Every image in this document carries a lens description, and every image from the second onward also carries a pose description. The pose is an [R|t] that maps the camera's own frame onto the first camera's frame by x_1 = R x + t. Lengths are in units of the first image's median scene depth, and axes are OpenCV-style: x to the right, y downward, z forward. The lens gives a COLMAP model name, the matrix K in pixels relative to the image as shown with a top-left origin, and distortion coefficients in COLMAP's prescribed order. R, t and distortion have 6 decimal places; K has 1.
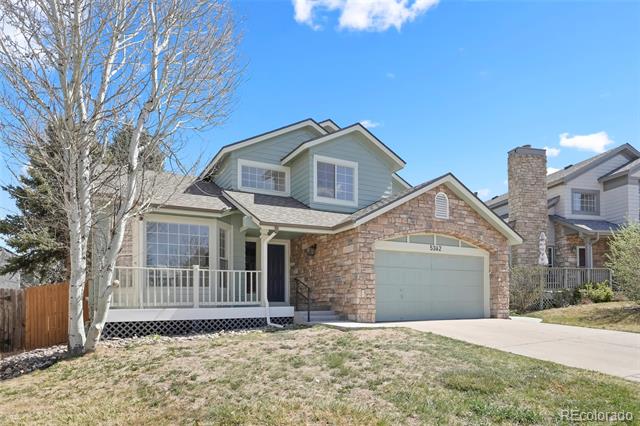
lens RADIAL K [[383.4, 0, 320.6], [0, 383.4, 294.2], [0, 0, 1]] dist [-0.002005, -0.000021]
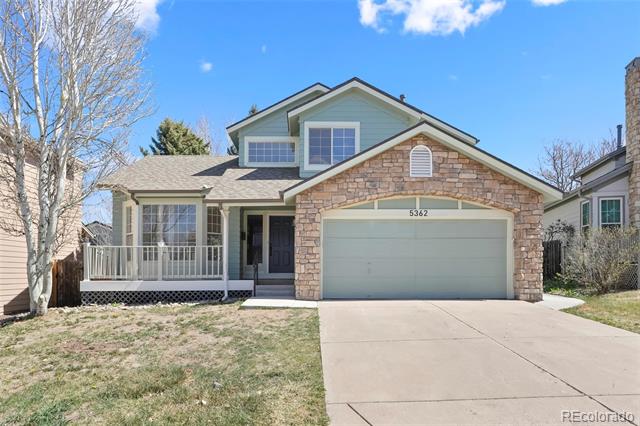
lens RADIAL K [[386.5, 0, 319.2], [0, 386.5, 260.0], [0, 0, 1]] dist [0.001139, 0.000110]
pose [[0.898414, 0.000226, -0.439150, 0.498252], [0.002842, 0.999976, 0.006329, -0.025229], [0.439141, -0.006934, 0.898391, 0.158200]]
